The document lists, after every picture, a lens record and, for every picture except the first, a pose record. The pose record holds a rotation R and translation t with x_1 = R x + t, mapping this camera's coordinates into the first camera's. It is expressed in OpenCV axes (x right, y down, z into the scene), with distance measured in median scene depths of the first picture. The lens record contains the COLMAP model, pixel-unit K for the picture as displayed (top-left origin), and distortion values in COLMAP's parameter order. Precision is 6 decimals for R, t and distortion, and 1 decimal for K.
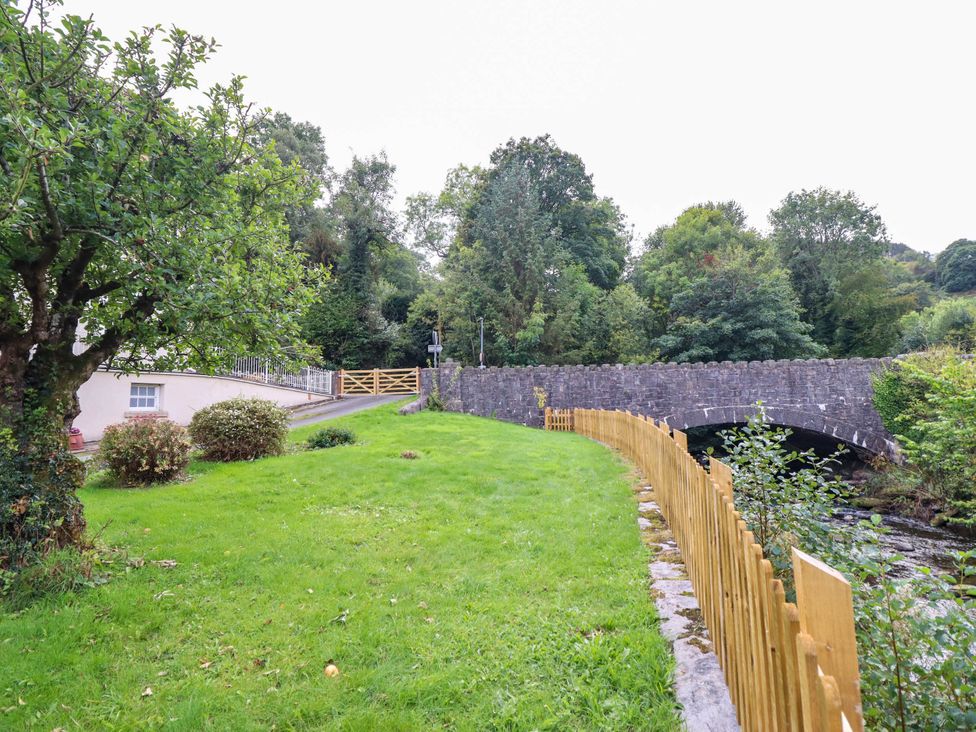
lens RADIAL K [[529.0, 0, 492.5], [0, 529.0, 351.4], [0, 0, 1]] dist [0.000526, -0.012347]
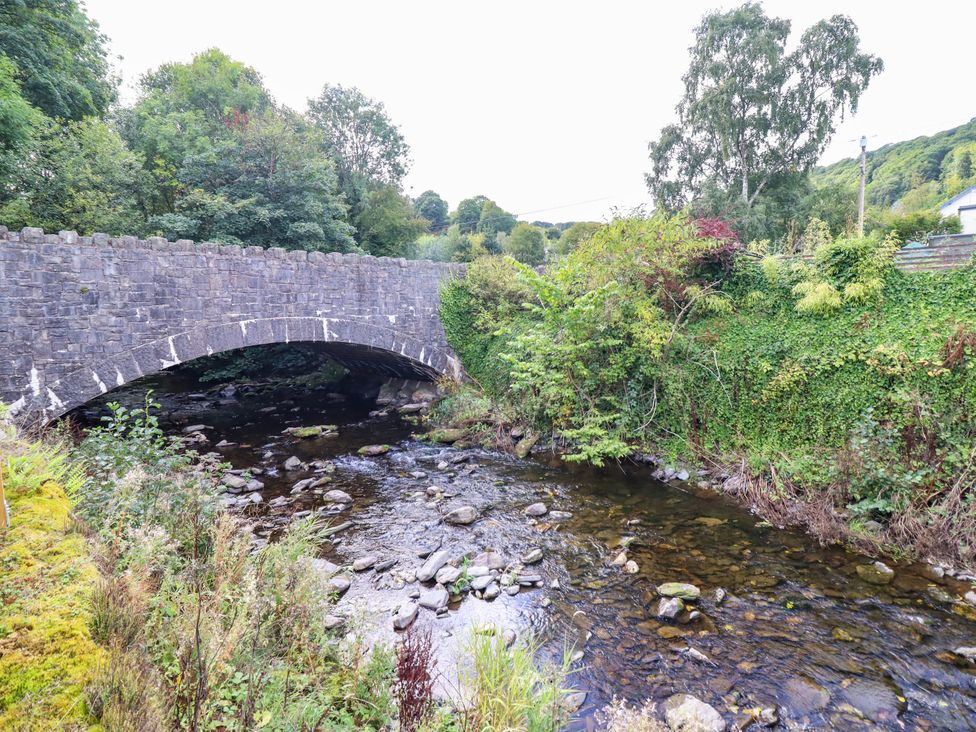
lens RADIAL K [[529.0, 0, 492.5], [0, 529.0, 351.4], [0, 0, 1]] dist [0.000526, -0.012347]
pose [[0.653608, -0.045487, 0.755465, 0.122566], [-0.076866, 0.989041, 0.126053, 0.041875], [-0.752920, -0.140459, 0.642949, 0.370771]]
